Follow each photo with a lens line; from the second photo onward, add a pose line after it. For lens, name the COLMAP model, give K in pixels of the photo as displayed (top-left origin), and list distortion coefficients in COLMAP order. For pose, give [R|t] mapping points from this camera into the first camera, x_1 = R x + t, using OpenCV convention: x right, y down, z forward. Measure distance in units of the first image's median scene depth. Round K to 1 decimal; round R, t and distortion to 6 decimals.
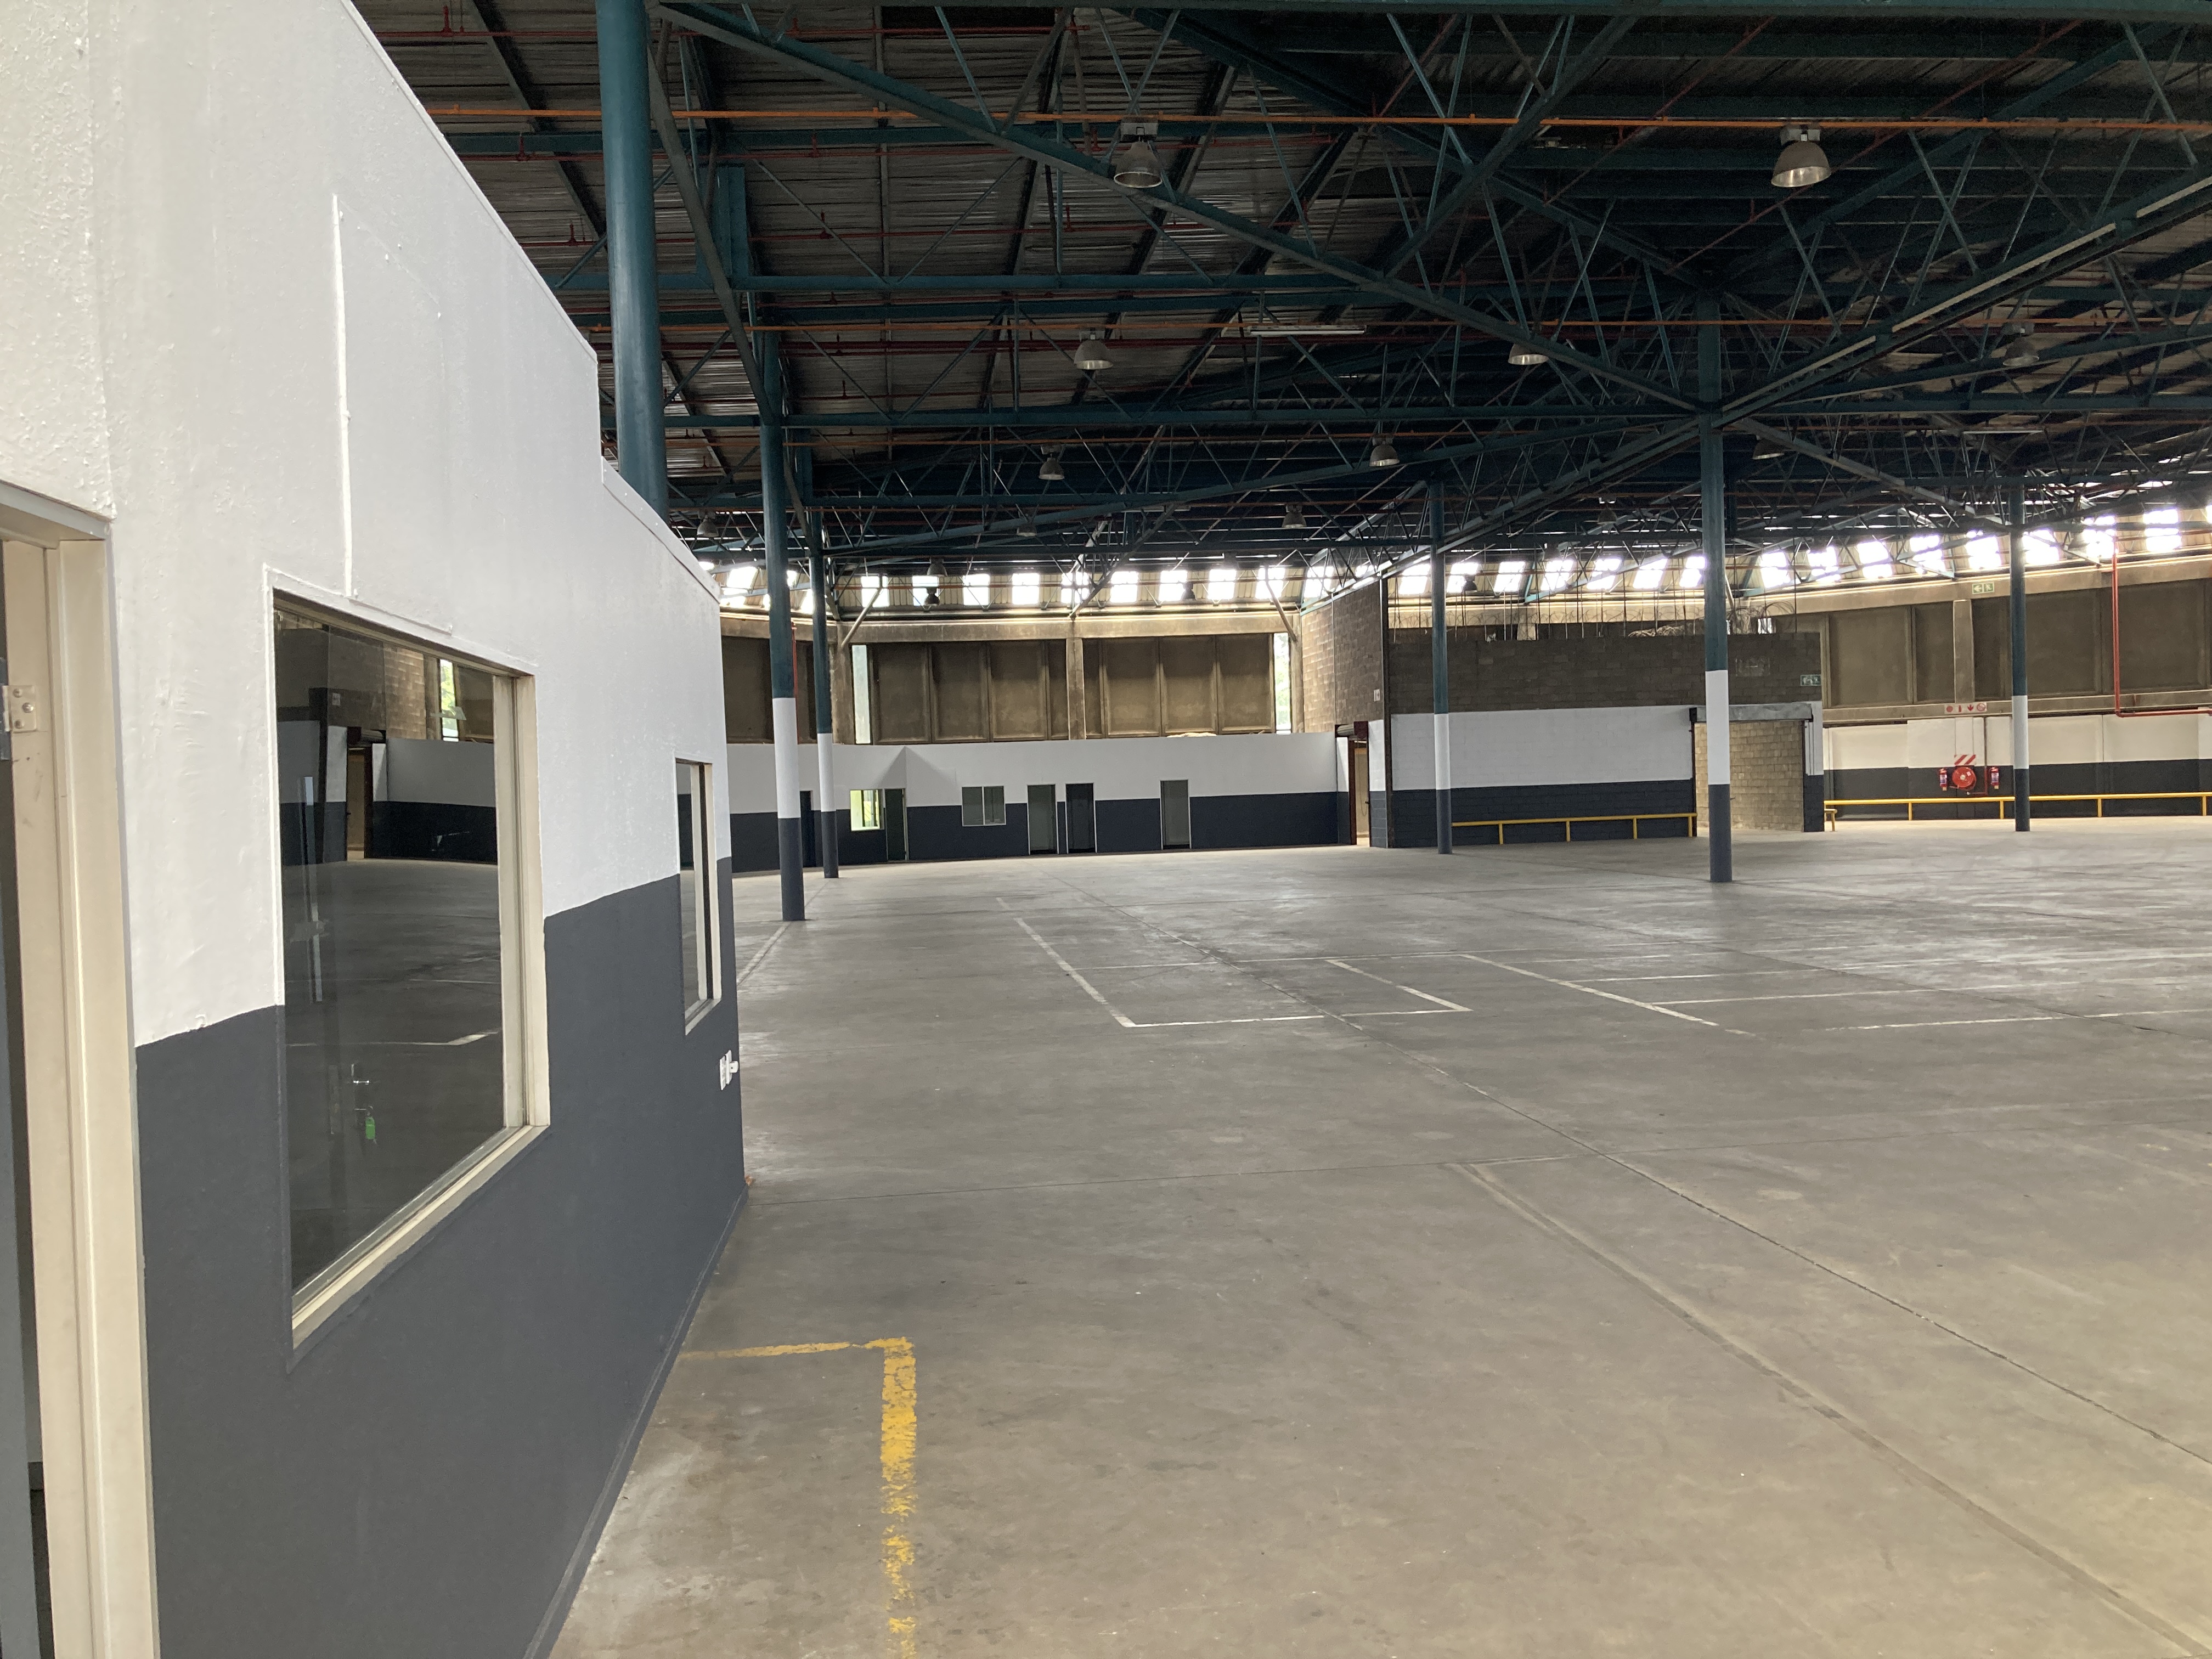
lens RADIAL K [[1816.1, 0, 1110.9], [0, 1816.1, 843.6], [0, 0, 1]] dist [0.034046, -0.042675]
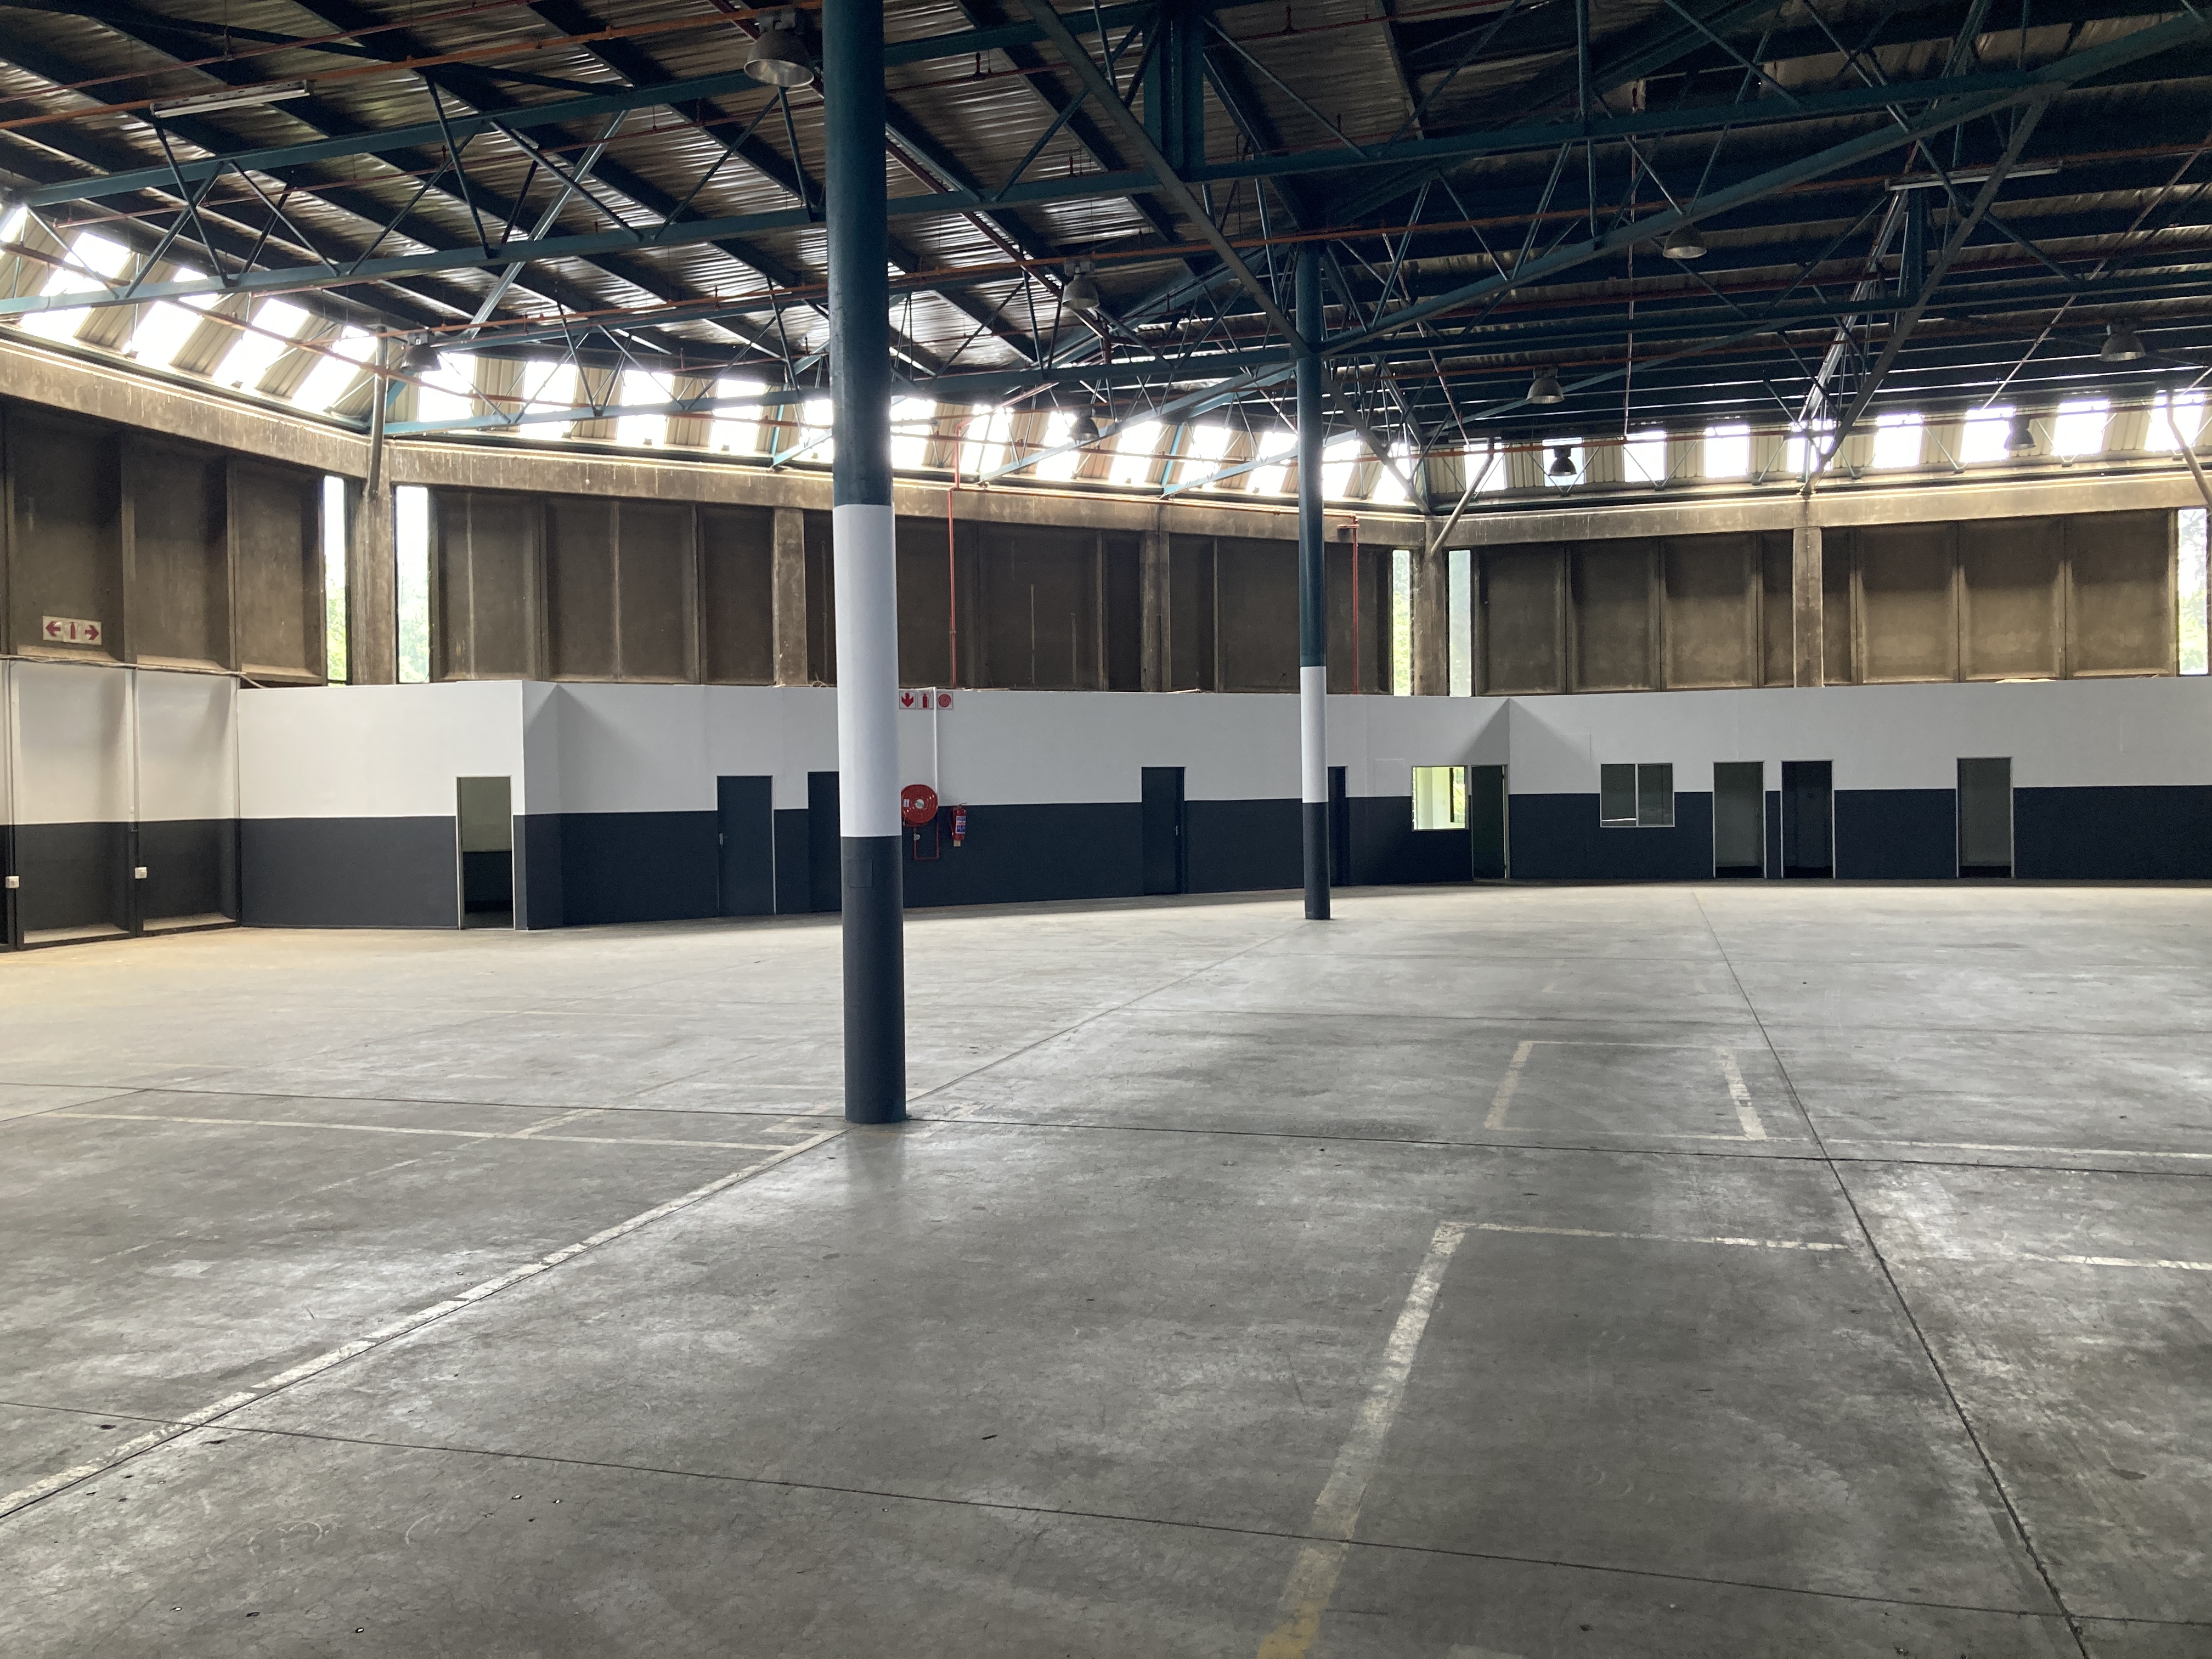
lens RADIAL K [[1816.1, 0, 1095.0], [0, 1816.1, 794.0], [0, 0, 1]] dist [0.034046, -0.042675]
pose [[0.919056, 0.021791, -0.393524, 0.003540], [-0.028370, 0.999538, -0.010909, -0.008688], [0.393104, 0.021190, 0.919250, 0.343451]]
